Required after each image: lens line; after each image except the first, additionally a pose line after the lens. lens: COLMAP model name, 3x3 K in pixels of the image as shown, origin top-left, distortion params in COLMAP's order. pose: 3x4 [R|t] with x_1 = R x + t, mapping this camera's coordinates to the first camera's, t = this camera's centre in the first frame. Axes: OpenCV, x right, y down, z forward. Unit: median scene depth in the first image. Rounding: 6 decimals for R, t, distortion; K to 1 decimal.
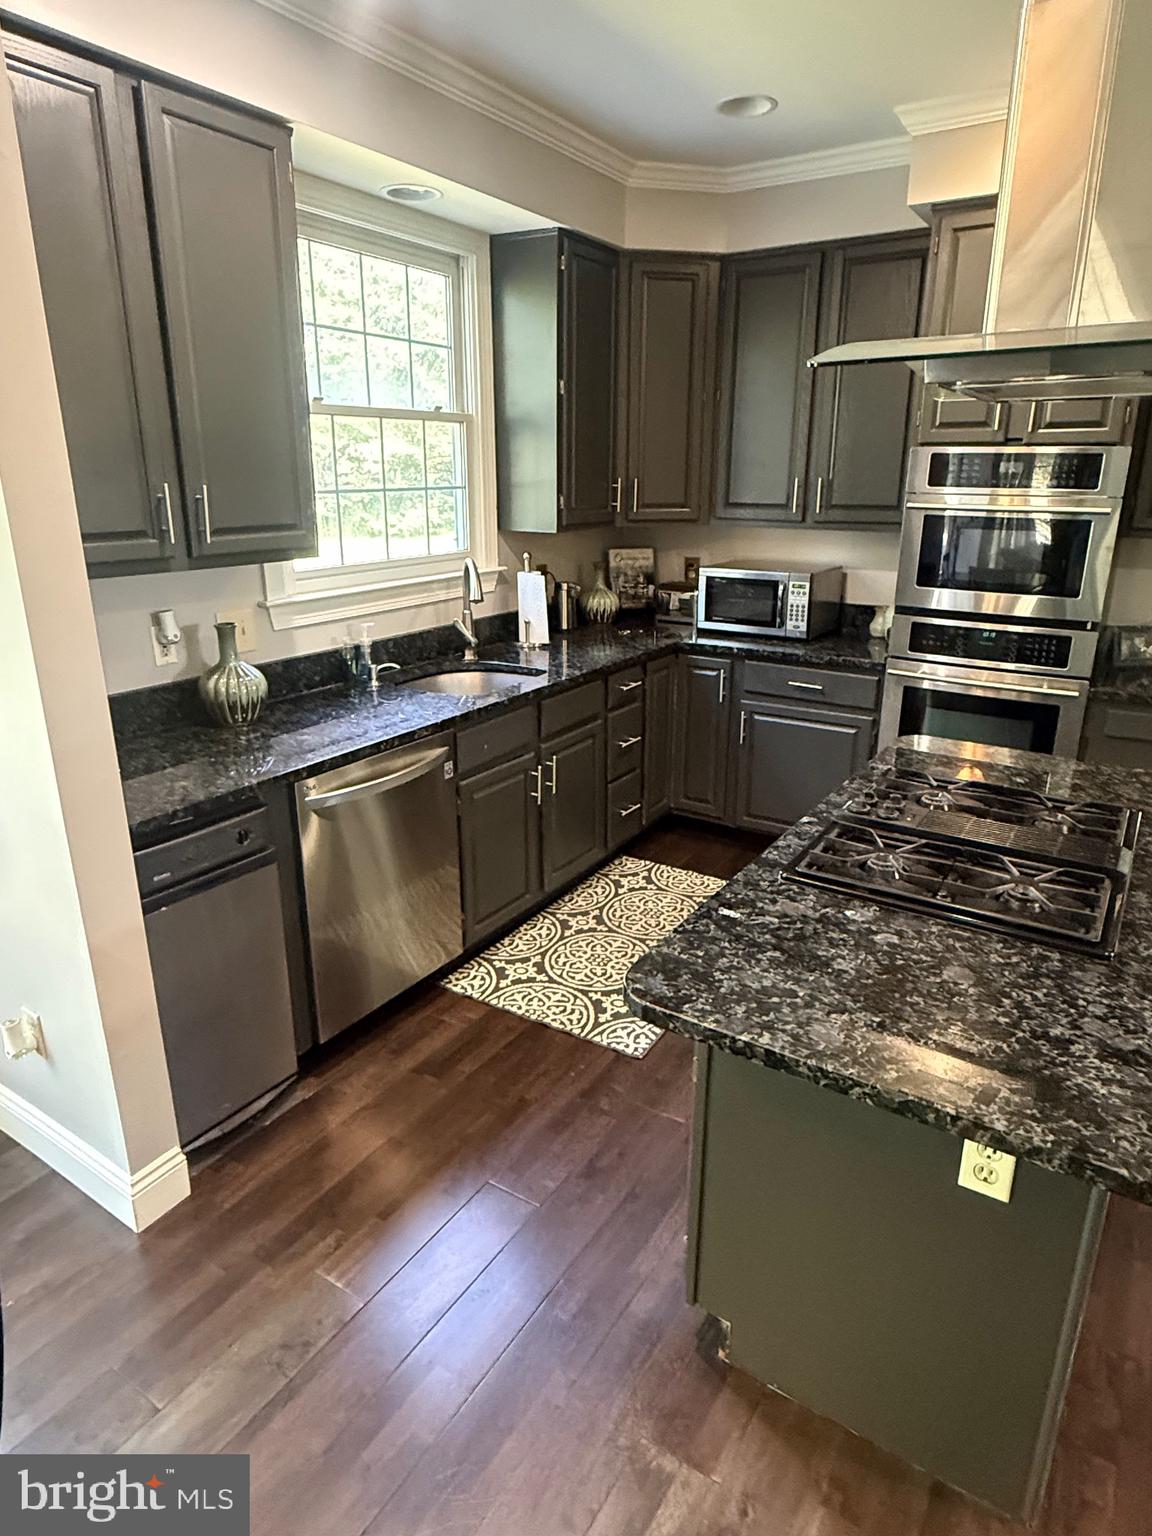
lens RADIAL K [[932.7, 0, 575.2], [0, 932.7, 753.3], [0, 0, 1]] dist [0.015022, -0.009600]
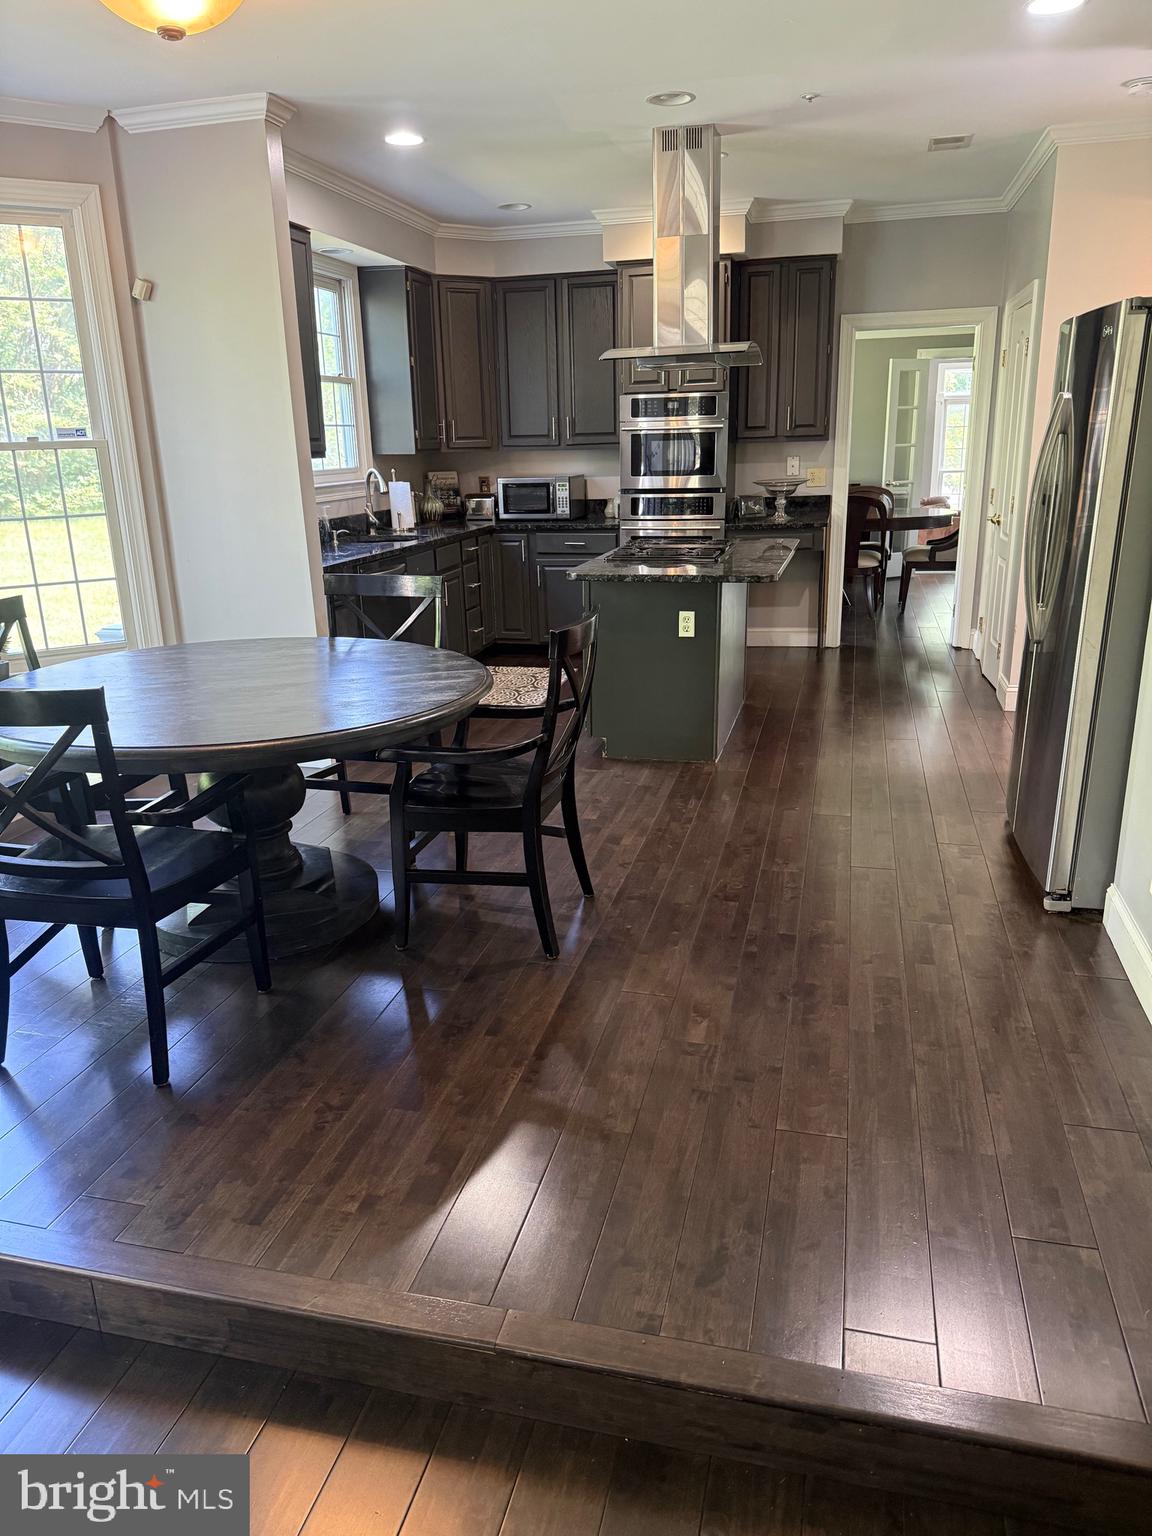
lens RADIAL K [[1092.4, 0, 571.2], [0, 1092.4, 778.0], [0, 0, 1]] dist [0.054778, -0.056624]
pose [[0.949338, -0.117880, 0.291312, -0.377054], [0.118296, 0.992845, 0.016248, 0.310815], [-0.291143, 0.019036, 0.956490, -0.851055]]
